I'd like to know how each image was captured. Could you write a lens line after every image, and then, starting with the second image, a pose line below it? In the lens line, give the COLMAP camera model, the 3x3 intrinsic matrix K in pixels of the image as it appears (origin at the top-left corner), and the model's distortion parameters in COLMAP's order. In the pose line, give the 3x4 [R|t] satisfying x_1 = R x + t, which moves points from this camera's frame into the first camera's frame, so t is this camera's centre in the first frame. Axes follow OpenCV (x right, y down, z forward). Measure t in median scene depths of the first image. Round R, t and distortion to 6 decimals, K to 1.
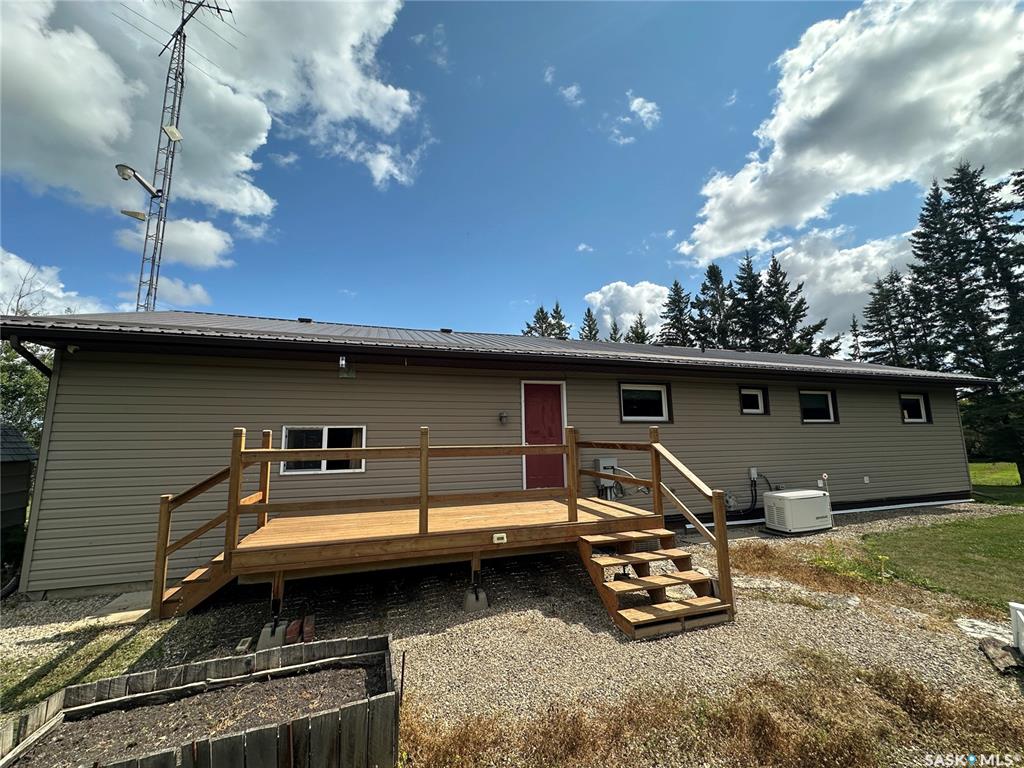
lens RADIAL K [[408.7, 0, 512.8], [0, 408.7, 378.5], [0, 0, 1]] dist [-0.002036, 0.000135]
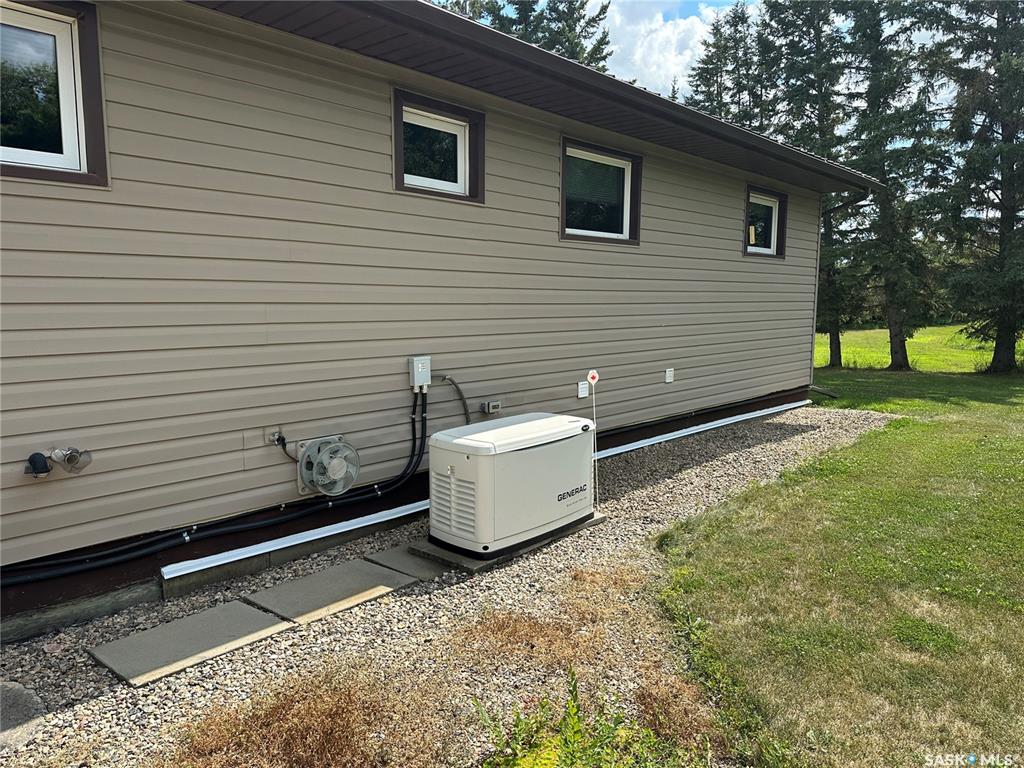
lens RADIAL K [[732.4, 0, 507.4], [0, 732.4, 387.6], [0, 0, 1]] dist [0.008792, -0.001952]
pose [[0.870984, -0.044201, 0.489320, 0.293562], [-0.088479, 0.965550, 0.244712, 0.074377], [-0.483279, -0.256435, 0.837068, 0.378966]]
